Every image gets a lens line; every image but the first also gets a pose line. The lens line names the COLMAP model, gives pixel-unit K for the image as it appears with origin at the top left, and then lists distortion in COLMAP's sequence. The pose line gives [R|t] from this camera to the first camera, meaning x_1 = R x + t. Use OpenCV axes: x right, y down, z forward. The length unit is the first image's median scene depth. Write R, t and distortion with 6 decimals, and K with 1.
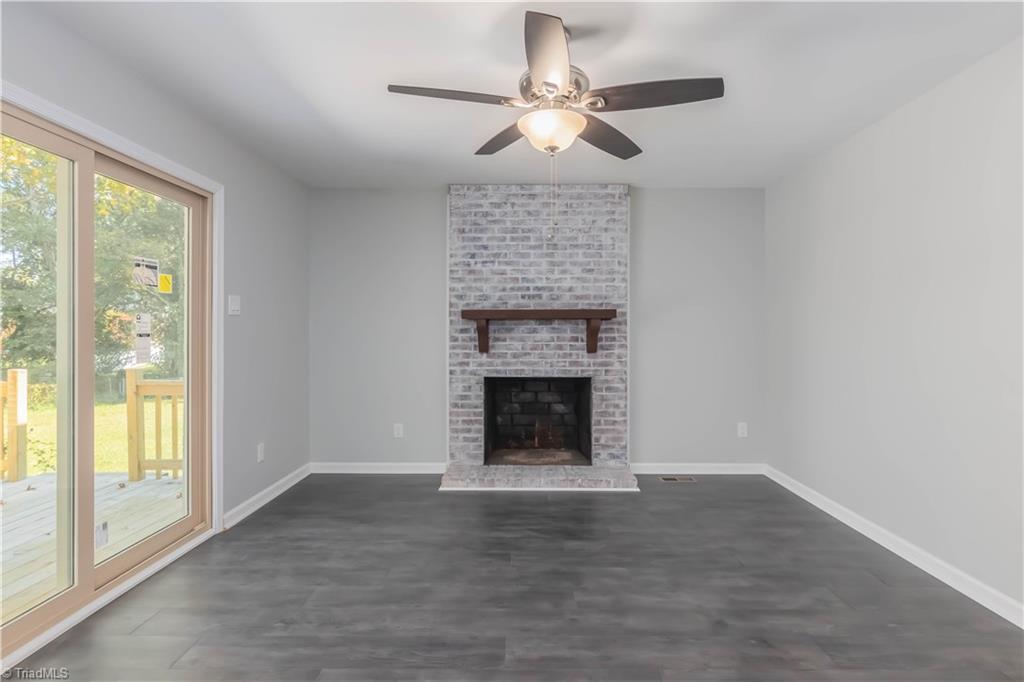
lens RADIAL K [[520.2, 0, 512.0], [0, 520.2, 341.0], [0, 0, 1]] dist [0.000772, -0.000267]
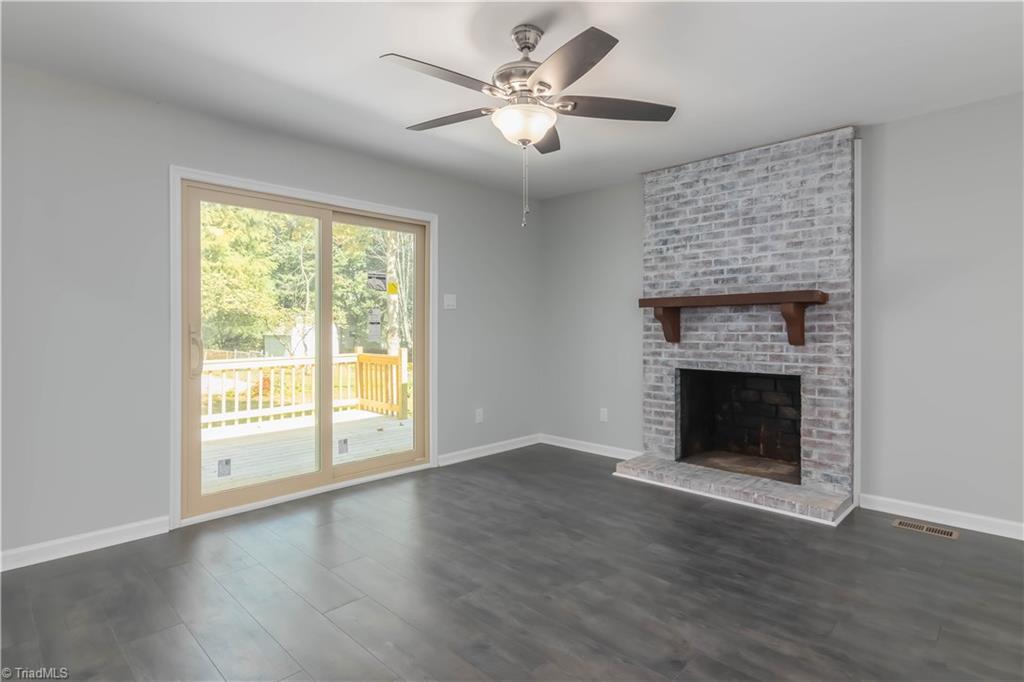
lens RADIAL K [[518.8, 0, 511.9], [0, 518.8, 335.9], [0, 0, 1]] dist [0.000649, -0.000123]
pose [[0.722993, 0.009429, -0.690791, 0.387951], [-0.010428, 0.999942, 0.002734, 0.010516], [0.690776, 0.005227, 0.723050, 0.108434]]
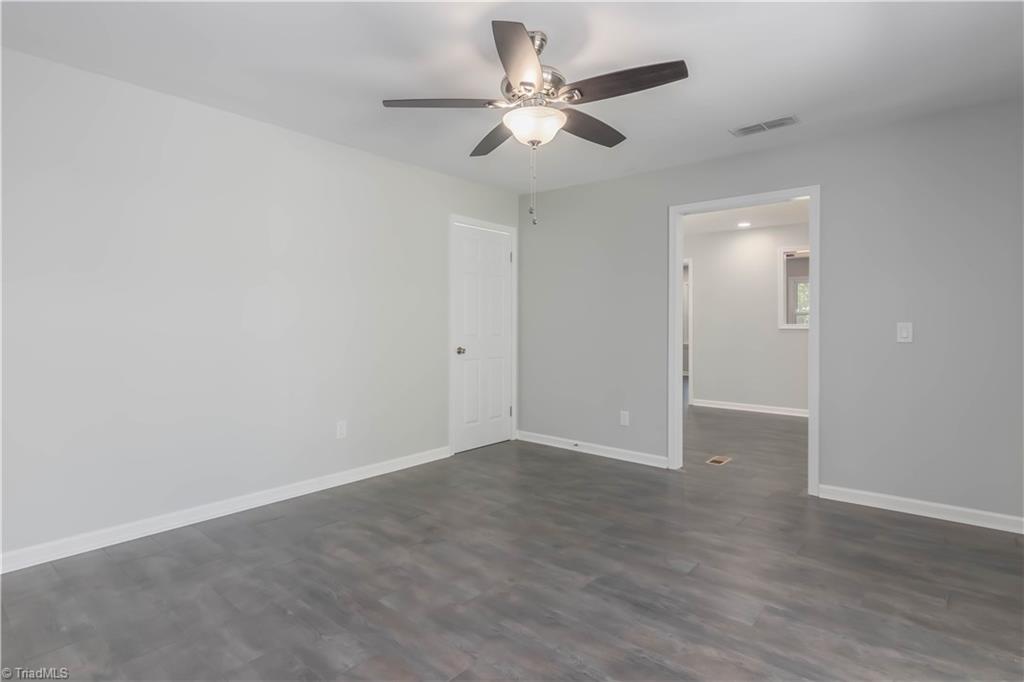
lens RADIAL K [[526.8, 0, 515.4], [0, 526.8, 332.8], [0, 0, 1]] dist [-0.000506, -0.000176]
pose [[-0.779706, -0.009361, 0.626076, -0.285479], [0.009807, 0.999583, 0.027159, -0.001770], [-0.626069, 0.027316, -0.779289, 0.926065]]
